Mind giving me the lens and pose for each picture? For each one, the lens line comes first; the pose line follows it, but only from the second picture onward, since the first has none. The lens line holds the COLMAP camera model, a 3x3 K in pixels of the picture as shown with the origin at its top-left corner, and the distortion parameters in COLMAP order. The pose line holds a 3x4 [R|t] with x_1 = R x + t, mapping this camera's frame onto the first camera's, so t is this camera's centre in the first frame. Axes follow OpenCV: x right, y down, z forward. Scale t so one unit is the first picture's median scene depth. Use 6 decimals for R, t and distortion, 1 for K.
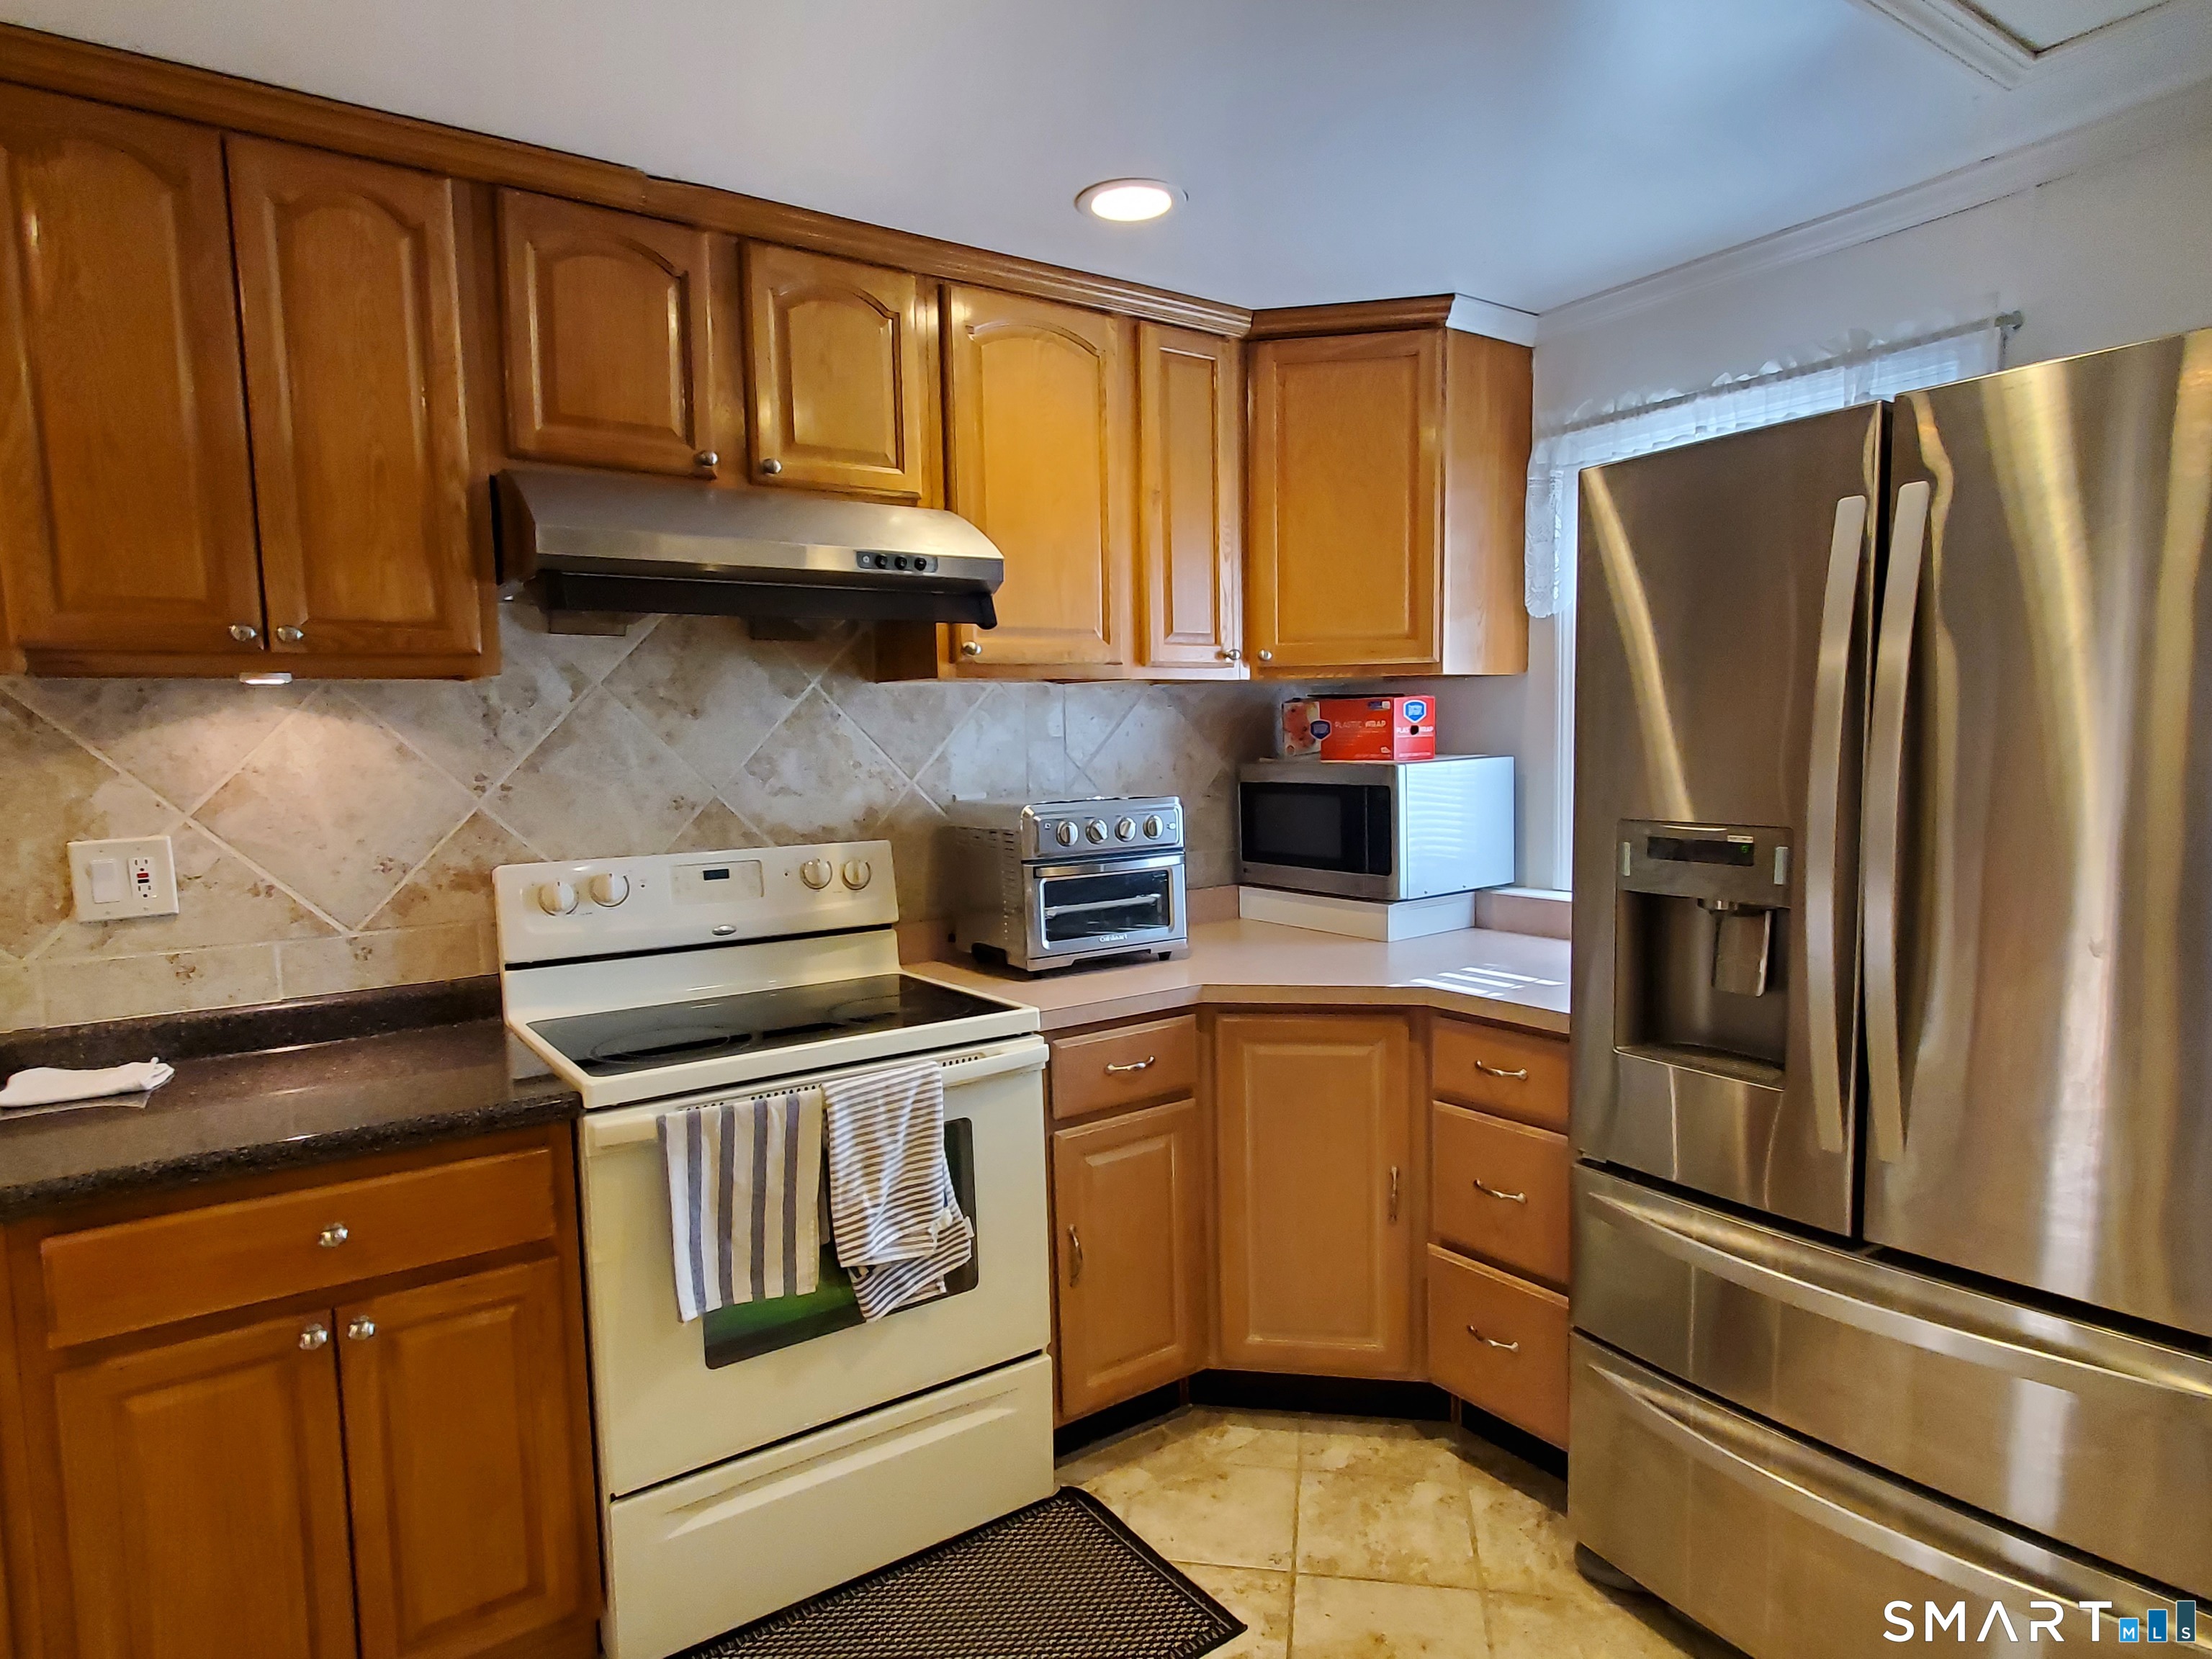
lens RADIAL K [[1256.0, 0, 1103.9], [0, 1256.0, 860.2], [0, 0, 1]] dist [0.000020, 0.000018]
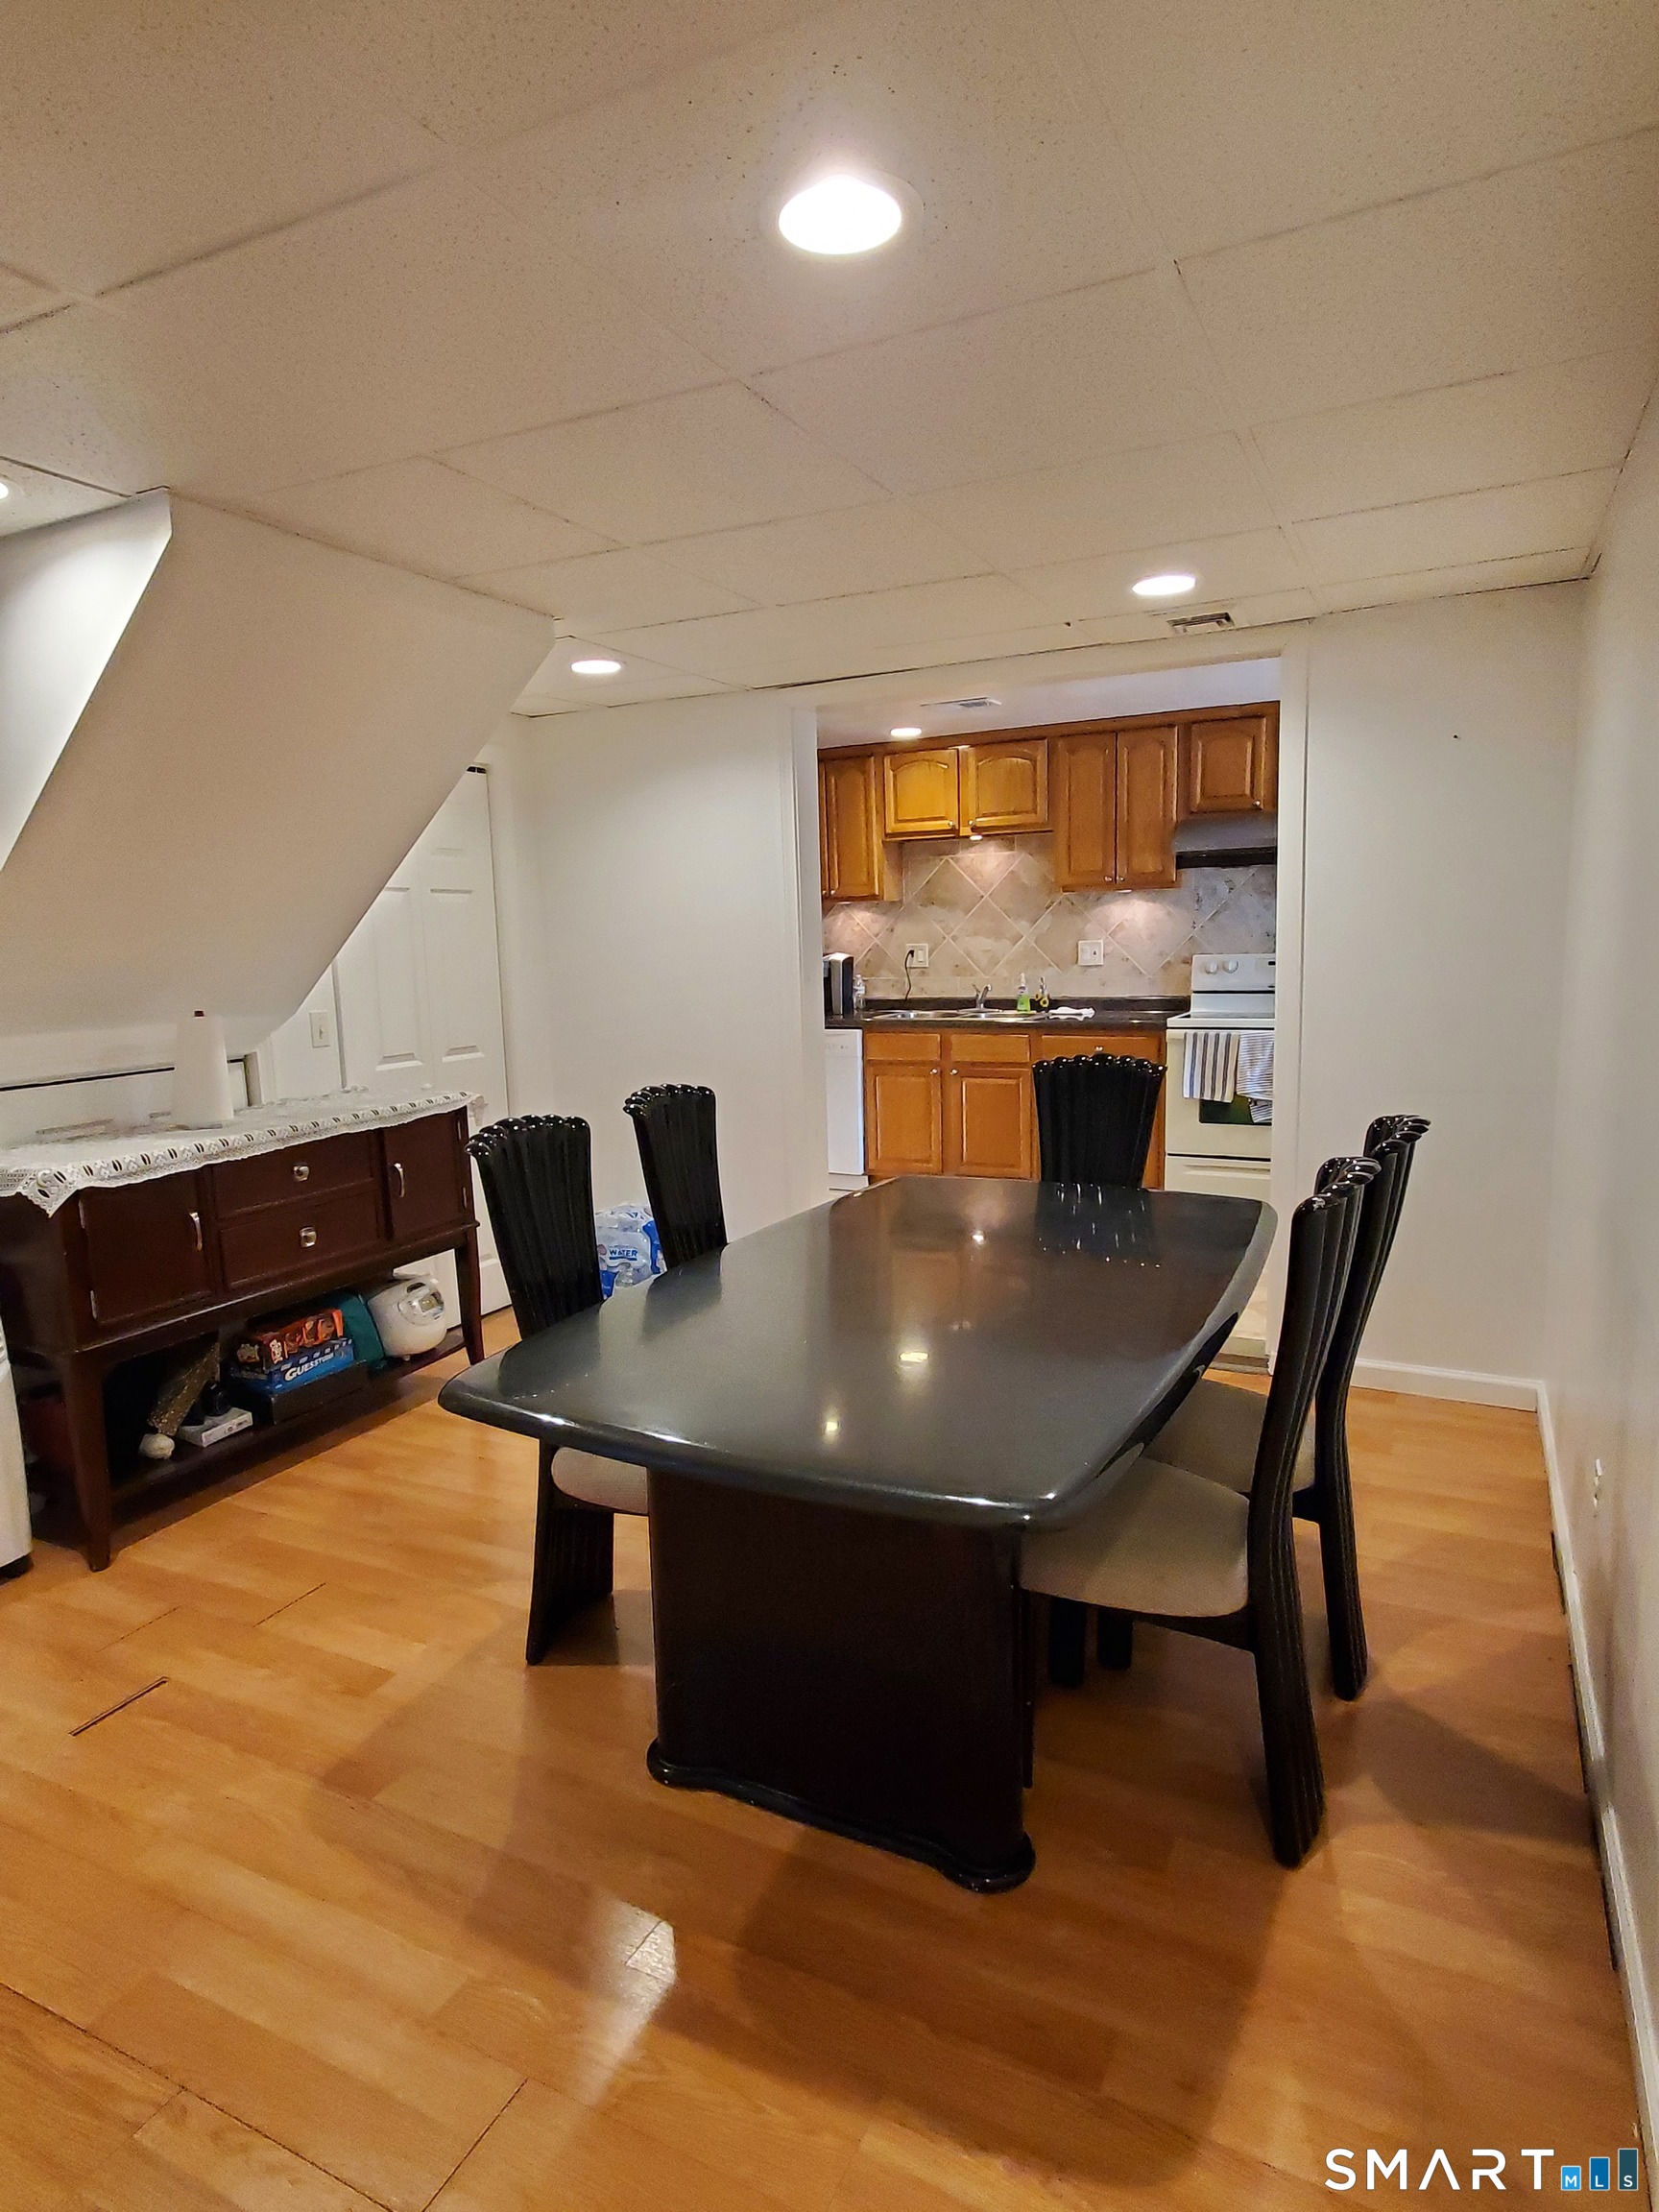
lens RADIAL K [[1256.0, 0, 829.5], [0, 1256.0, 1106.0], [0, 0, 1]] dist [0.000020, 0.000018]
pose [[0.485270, 0.135568, -0.863791, 1.728581], [-0.068696, 0.990765, 0.116904, 0.071839], [0.871662, 0.002609, 0.490101, -1.163708]]
